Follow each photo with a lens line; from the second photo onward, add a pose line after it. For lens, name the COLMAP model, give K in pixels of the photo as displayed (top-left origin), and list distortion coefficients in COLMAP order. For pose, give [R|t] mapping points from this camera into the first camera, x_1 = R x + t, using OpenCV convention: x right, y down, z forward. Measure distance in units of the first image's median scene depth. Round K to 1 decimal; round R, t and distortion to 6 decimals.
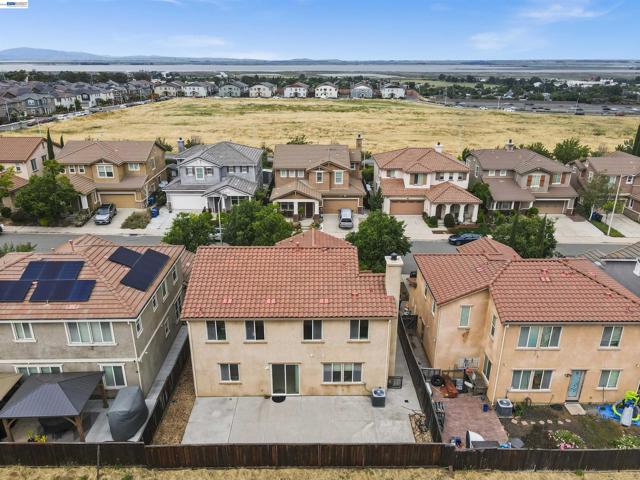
lens RADIAL K [[474.4, 0, 323.8], [0, 474.4, 240.2], [0, 0, 1]] dist [0.008277, 0.001094]
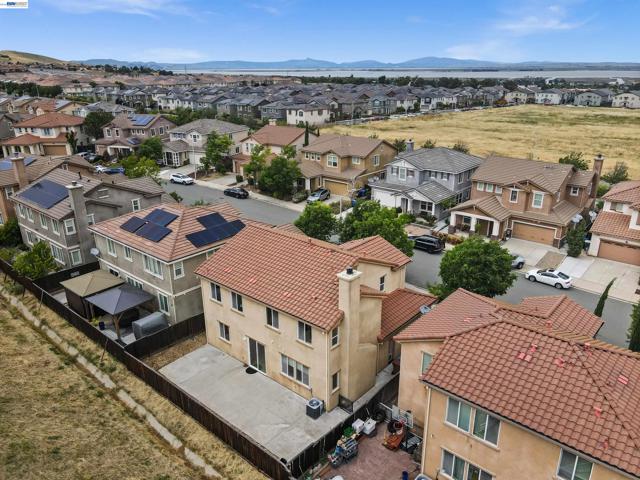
lens RADIAL K [[474.4, 0, 323.8], [0, 474.4, 240.2], [0, 0, 1]] dist [0.008277, 0.001094]
pose [[0.750481, 0.219440, -0.623397, 0.296166], [-0.226608, 0.971526, 0.069181, -0.033749], [0.620828, 0.089348, 0.778839, 0.099291]]
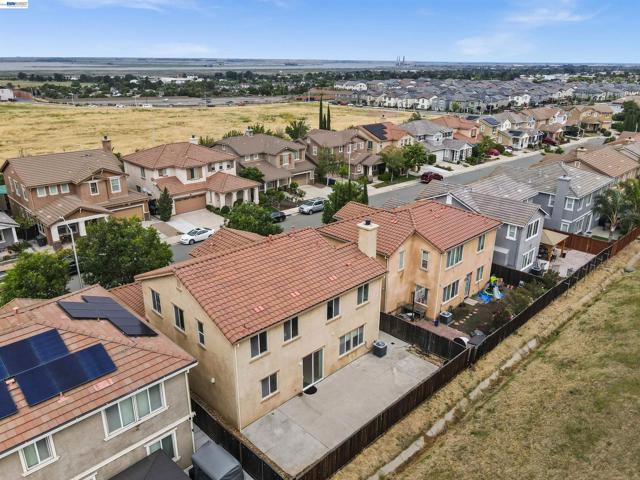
lens RADIAL K [[480.1, 0, 323.3], [0, 480.1, 236.3], [0, 0, 1]] dist [-0.003717, 0.003787]
pose [[0.722492, -0.236086, 0.649822, -0.293046], [0.239597, 0.967146, 0.084982, -0.023921], [-0.648536, 0.094297, 0.755321, 0.092180]]
